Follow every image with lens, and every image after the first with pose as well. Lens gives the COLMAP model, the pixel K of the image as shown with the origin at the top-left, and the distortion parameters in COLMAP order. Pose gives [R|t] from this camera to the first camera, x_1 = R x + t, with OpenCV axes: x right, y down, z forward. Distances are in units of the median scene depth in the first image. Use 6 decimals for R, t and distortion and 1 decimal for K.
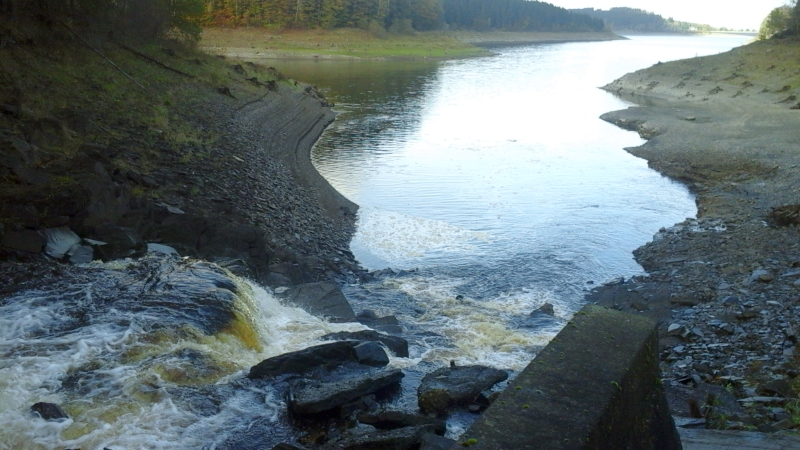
lens RADIAL K [[757.5, 0, 399.7], [0, 757.5, 211.4], [0, 0, 1]] dist [0.076627, -0.175408]
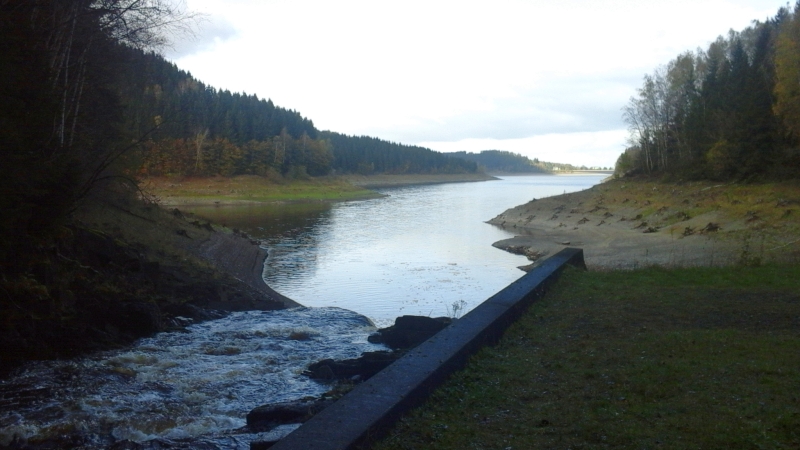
lens RADIAL K [[757.5, 0, 399.7], [0, 757.5, 211.4], [0, 0, 1]] dist [0.076627, -0.175408]
pose [[0.987929, -0.030095, 0.151959, -0.021494], [0.057473, 0.982143, -0.179140, 0.010337], [-0.143854, 0.185711, 0.972017, -0.050151]]
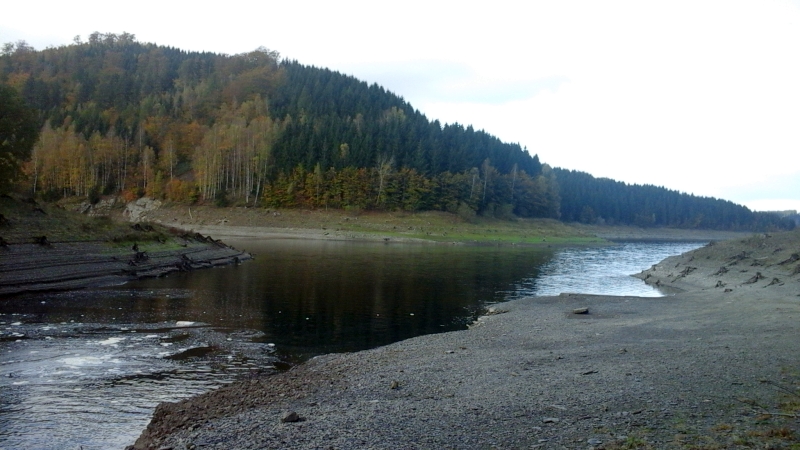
lens RADIAL K [[757.5, 0, 399.7], [0, 757.5, 211.4], [0, 0, 1]] dist [0.076627, -0.175408]
pose [[0.970412, 0.014497, -0.241021, 0.123452], [-0.075005, 0.966913, -0.243832, -0.015616], [0.229511, 0.254695, 0.939391, 0.141999]]
